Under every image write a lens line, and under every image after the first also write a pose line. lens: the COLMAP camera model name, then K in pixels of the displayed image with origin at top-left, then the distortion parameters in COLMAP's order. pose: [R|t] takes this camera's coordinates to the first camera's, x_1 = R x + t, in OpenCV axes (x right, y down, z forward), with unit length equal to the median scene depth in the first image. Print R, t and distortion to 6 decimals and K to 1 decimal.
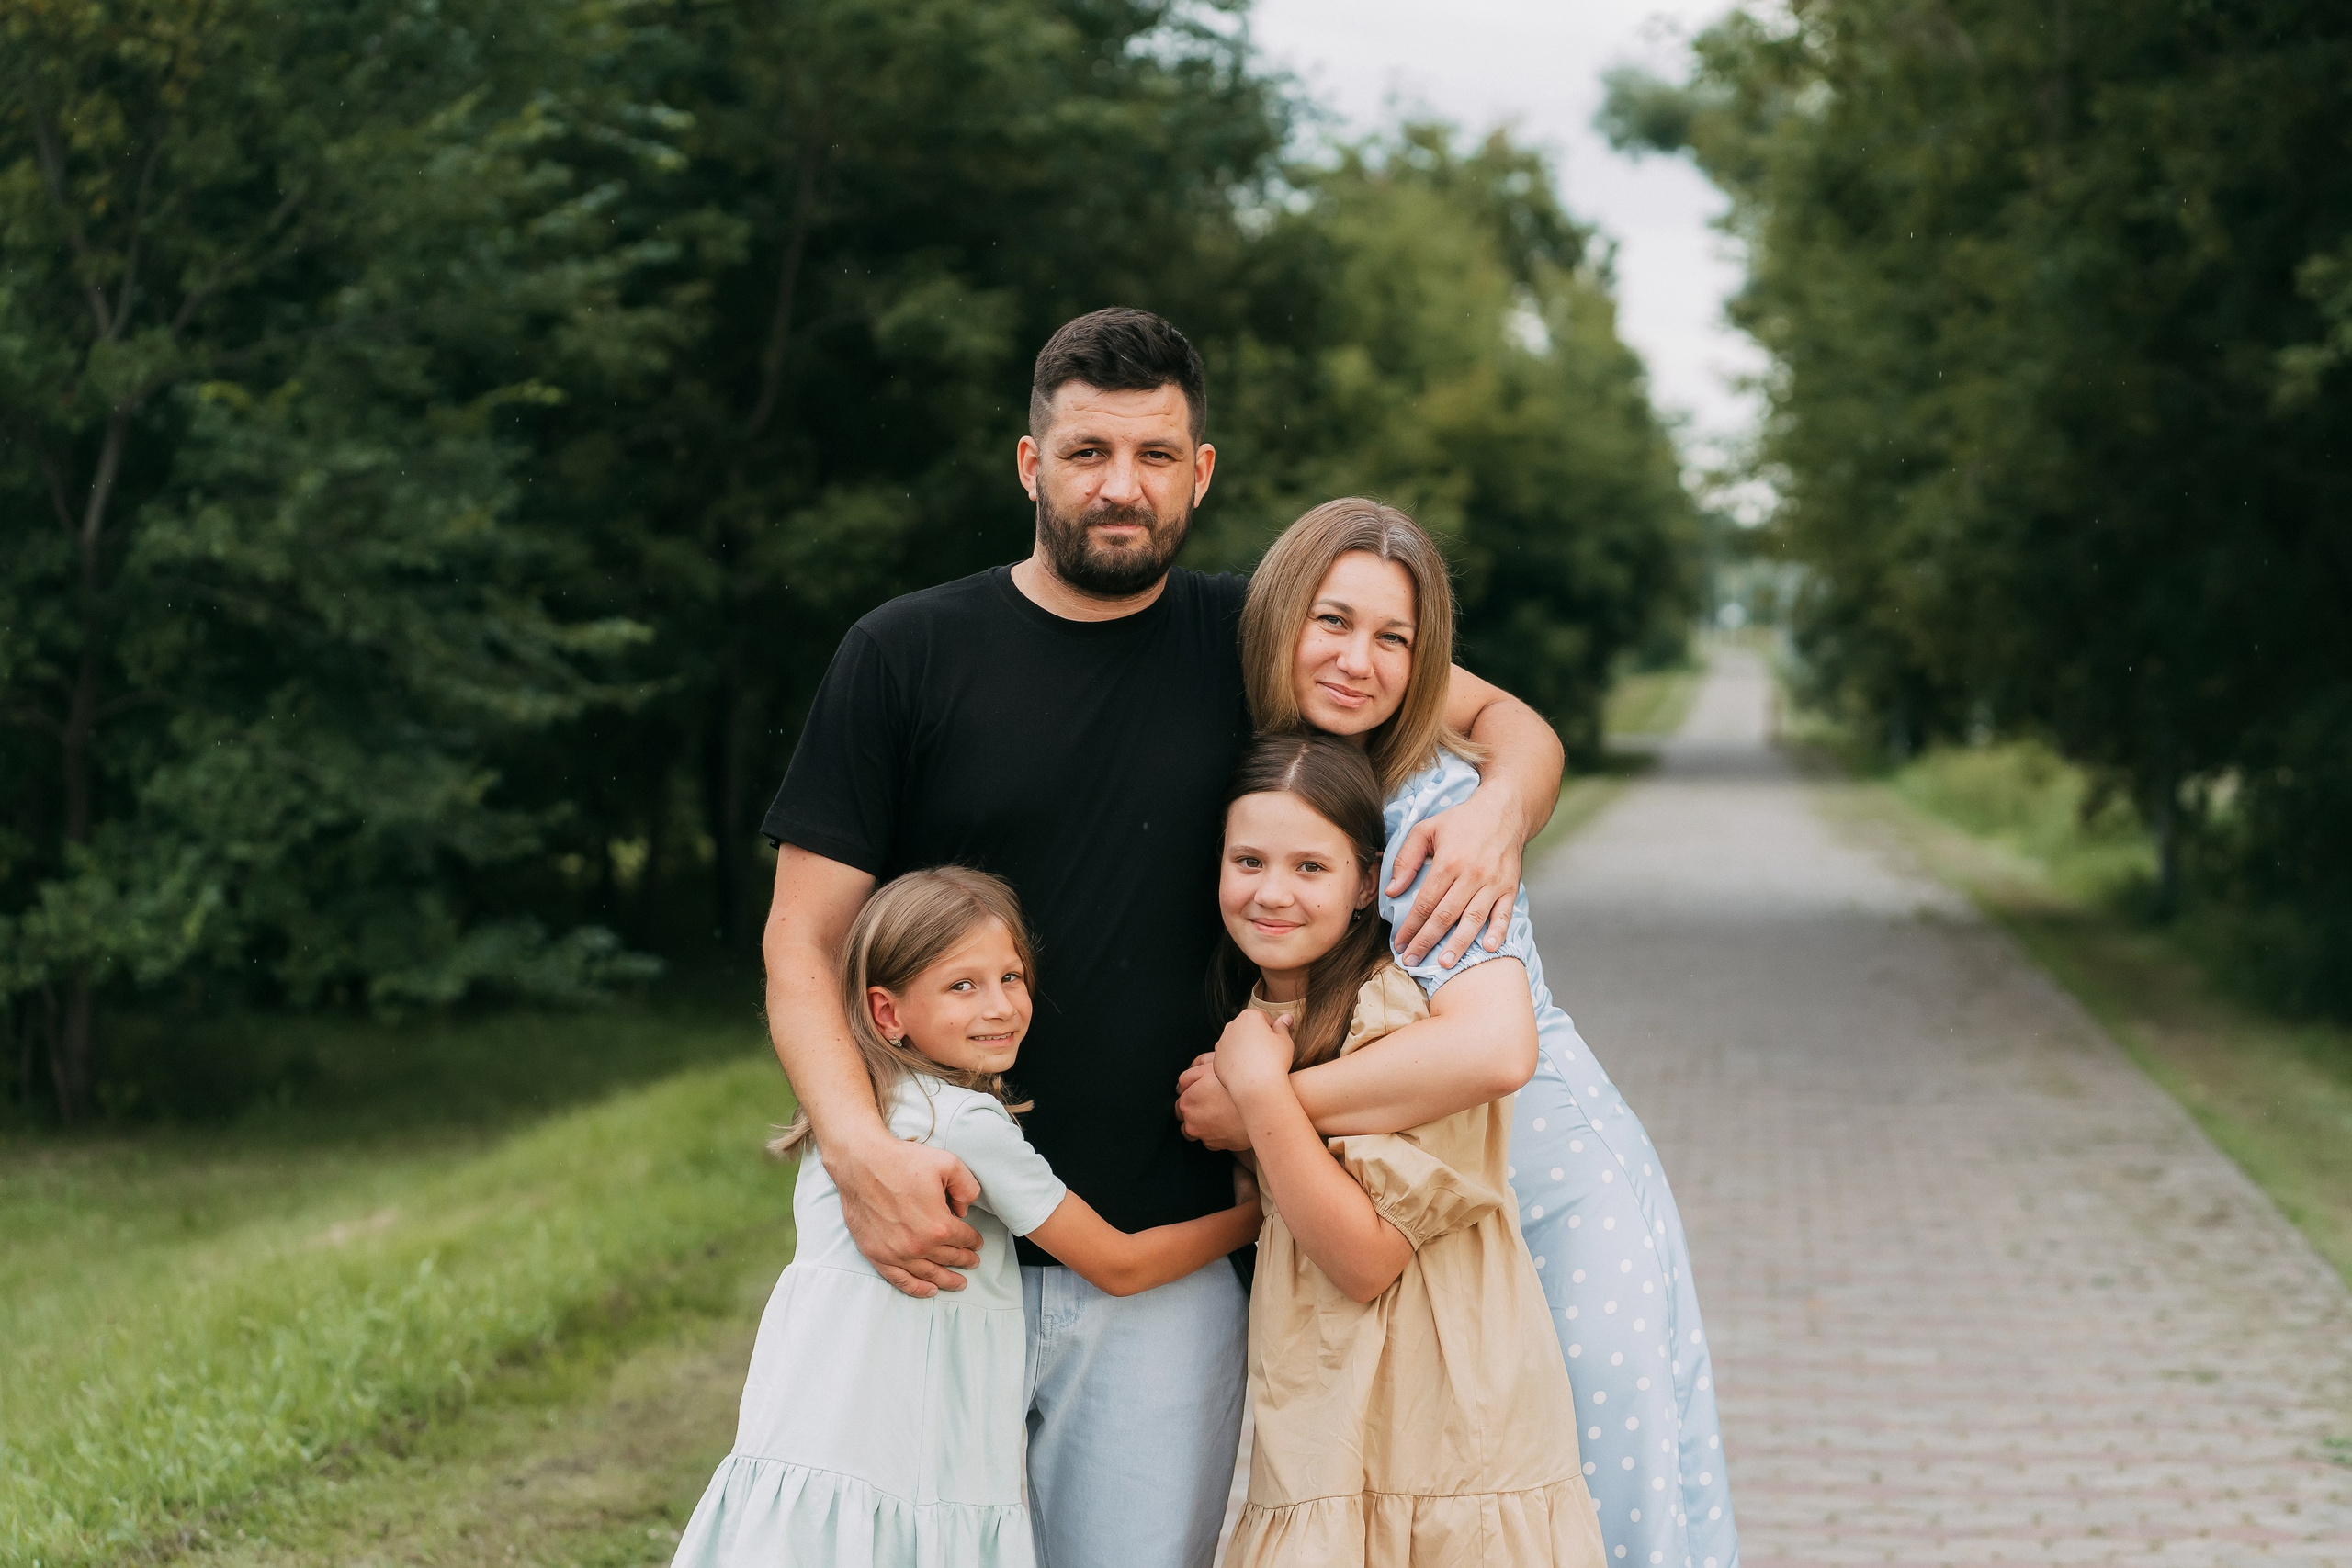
lens RADIAL K [[4705.6, 0, 1176.1], [0, 4705.6, 734.2], [0, 0, 1]] dist [-0.089721, -0.091954]
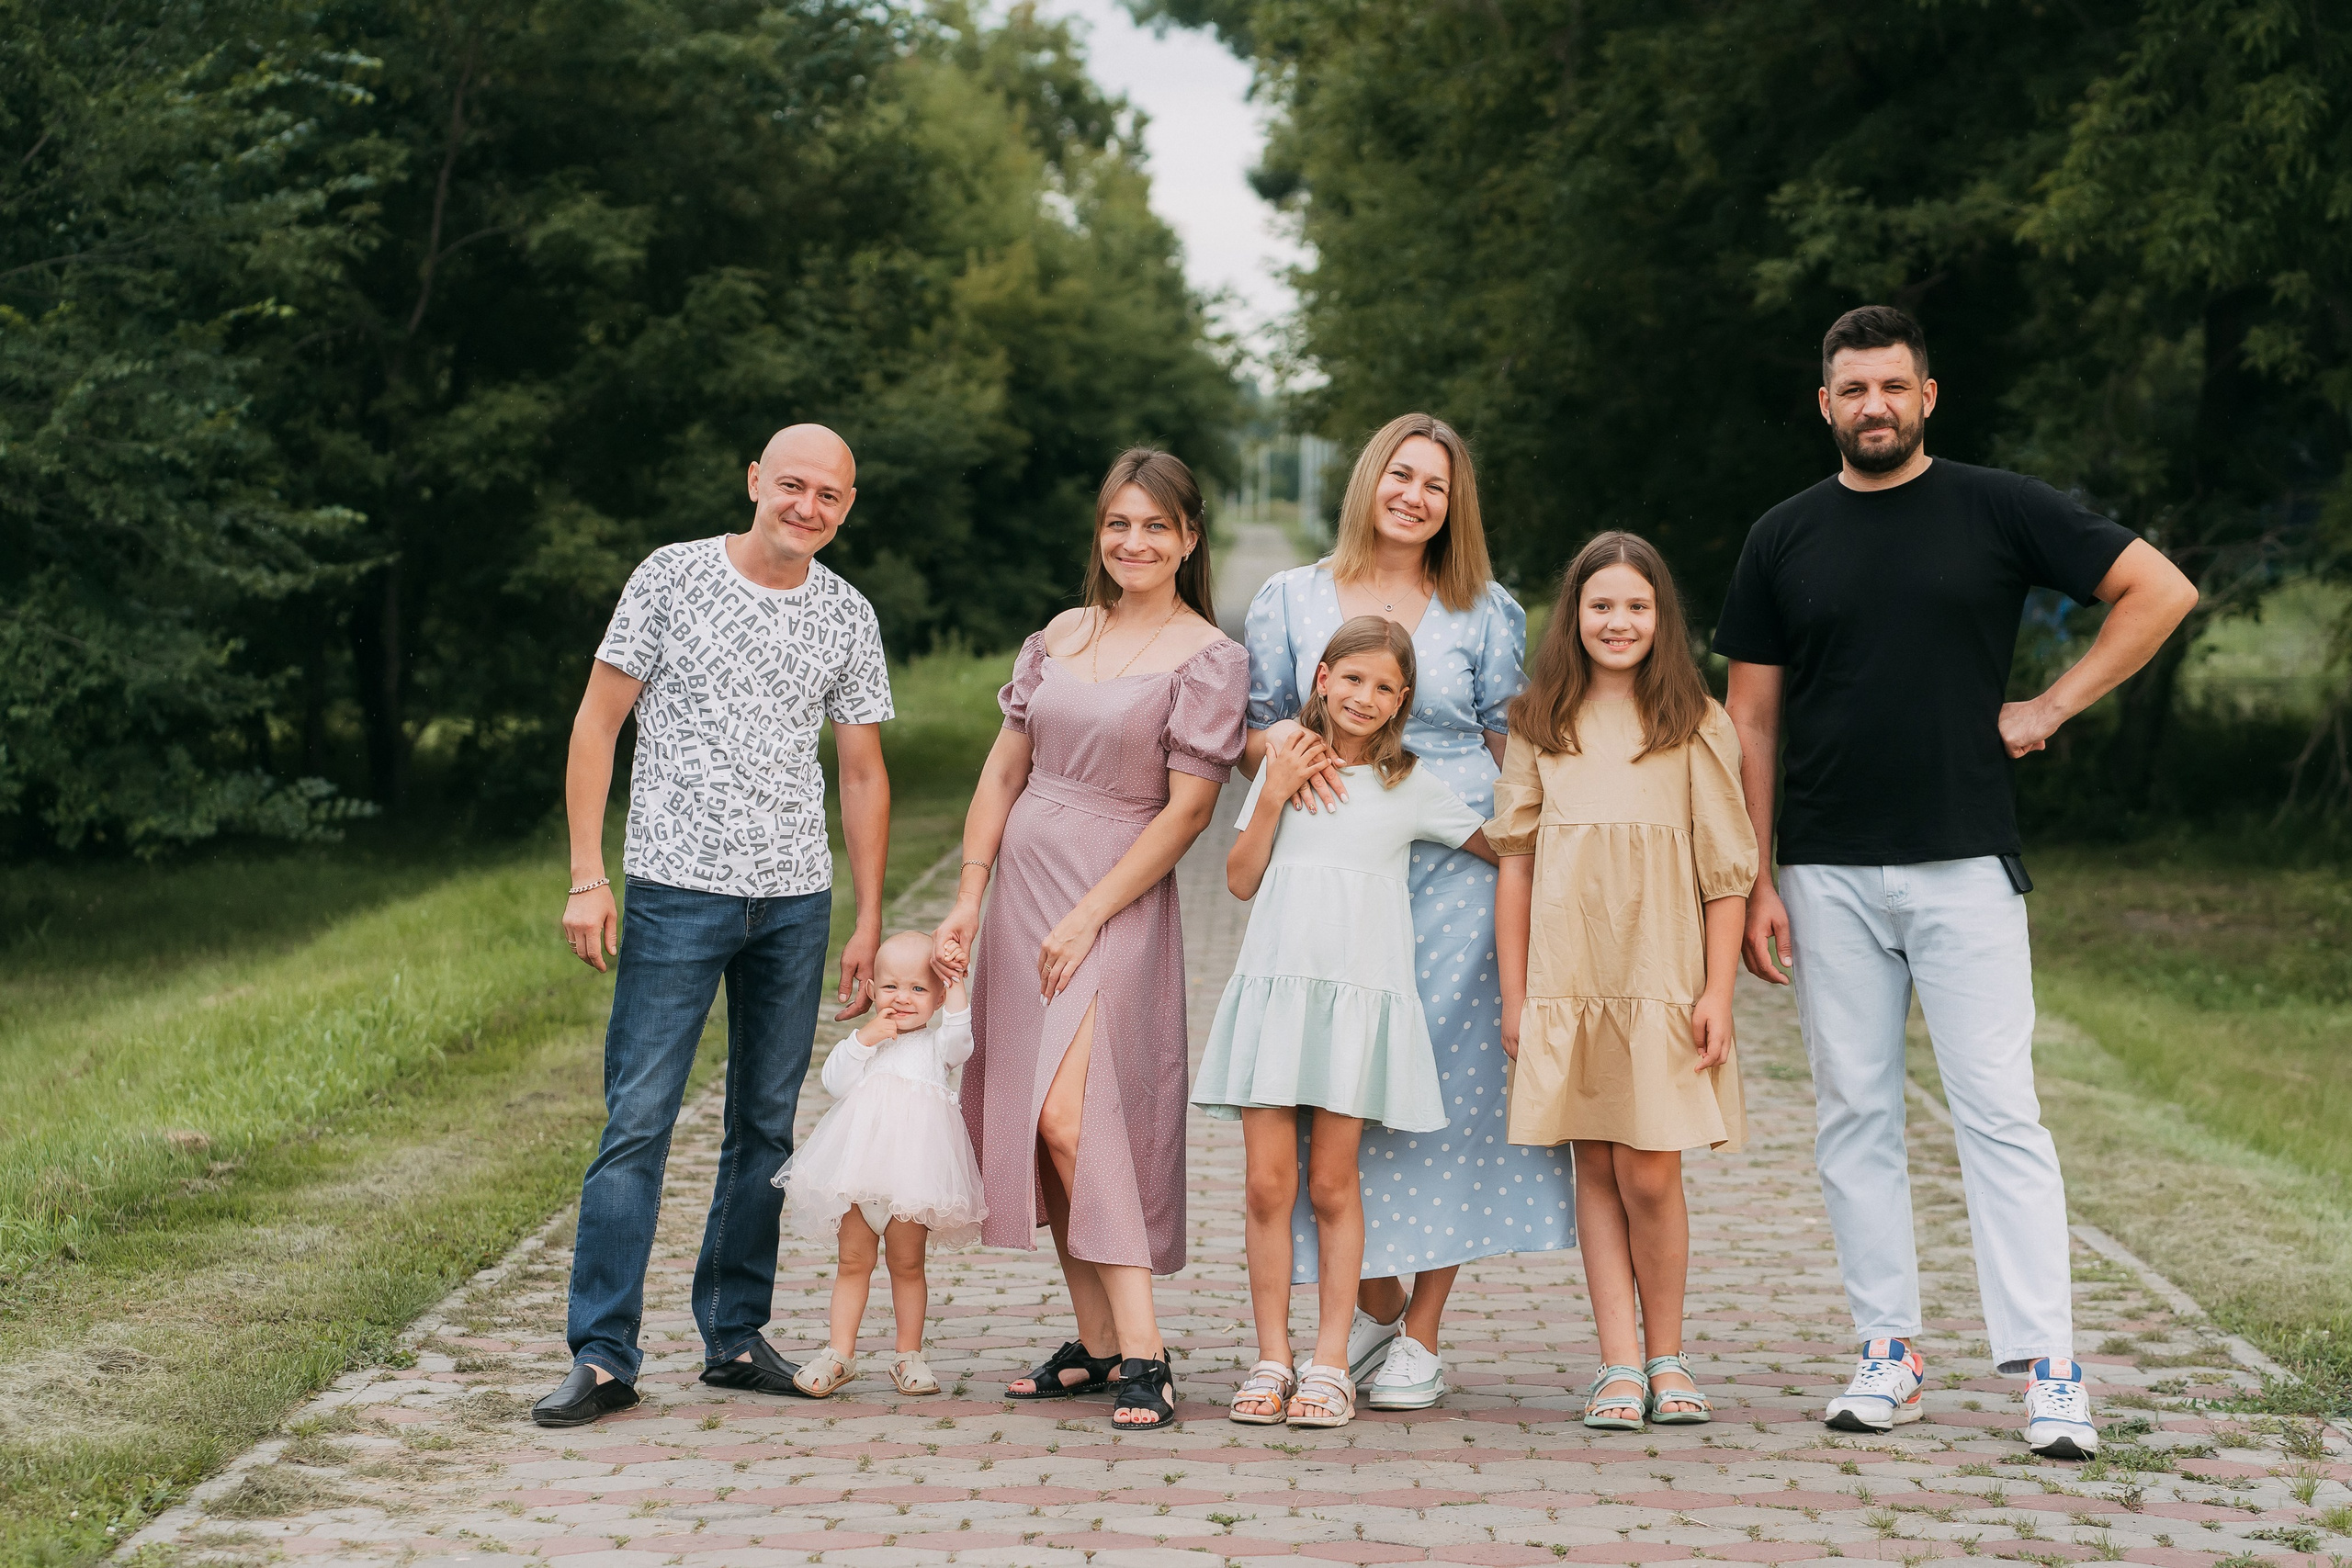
lens RADIAL K [[5683.8, 0, 1176.0], [0, 5683.8, 784.0], [0, 0, 1]] dist [-0.249643, -0.239969]
pose [[0.993683, -0.017924, 0.110782, -0.067994], [0.015023, 0.999523, 0.026968, 0.009257], [-0.111213, -0.025133, 0.993479, -0.385899]]
